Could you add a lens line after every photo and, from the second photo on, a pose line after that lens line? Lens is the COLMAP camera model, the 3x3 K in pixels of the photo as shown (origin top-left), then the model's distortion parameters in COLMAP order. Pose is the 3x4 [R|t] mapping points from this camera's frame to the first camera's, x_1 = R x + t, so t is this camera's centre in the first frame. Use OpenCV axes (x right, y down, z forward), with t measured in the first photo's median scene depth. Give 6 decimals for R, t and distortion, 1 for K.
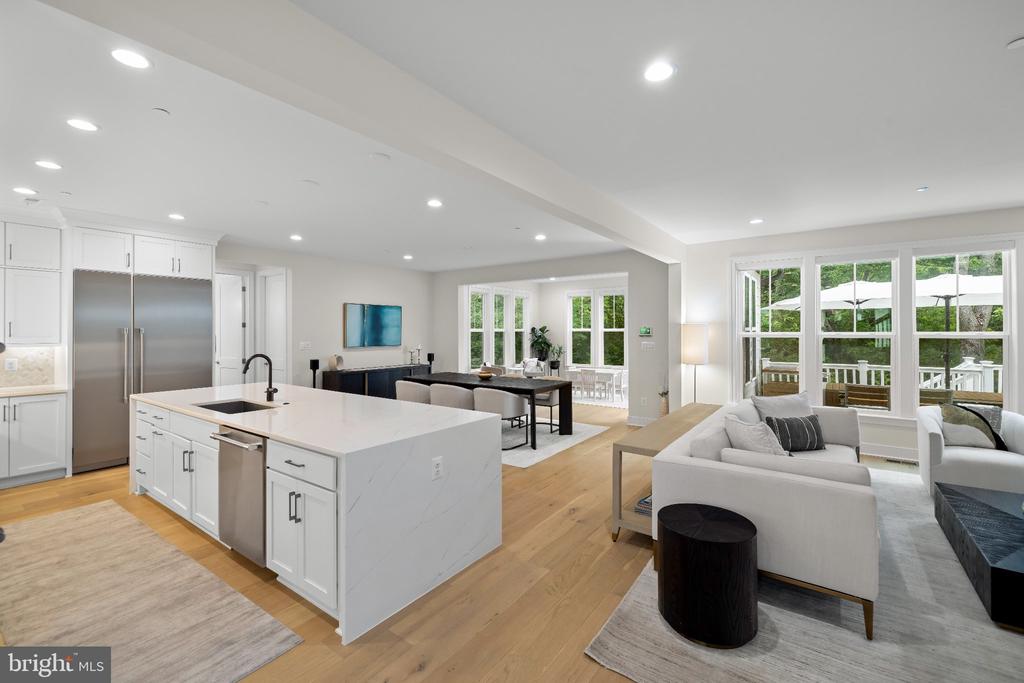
lens RADIAL K [[427.7, 0, 511.0], [0, 427.7, 328.8], [0, 0, 1]] dist [-0.001095, 0.000101]
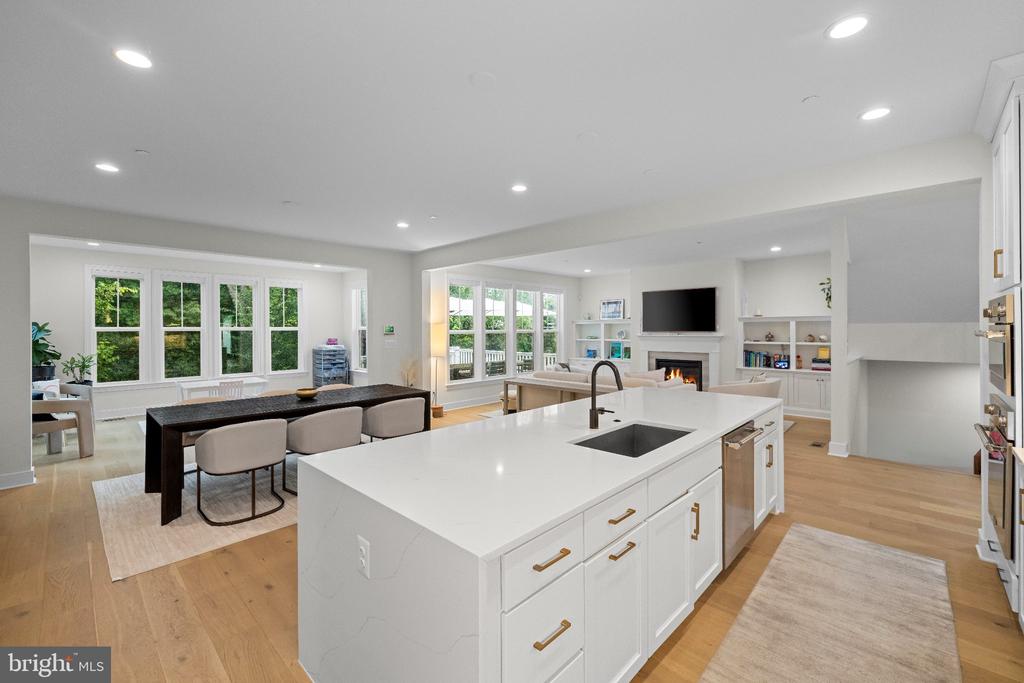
lens RADIAL K [[433.7, 0, 512.5], [0, 433.7, 329.3], [0, 0, 1]] dist [-0.001428, -0.000761]
pose [[0.146249, 0.000757, 0.989248, -0.750601], [-0.000636, 1.000000, -0.000672, 0.005363], [-0.989248, -0.000531, 0.146249, 0.605872]]
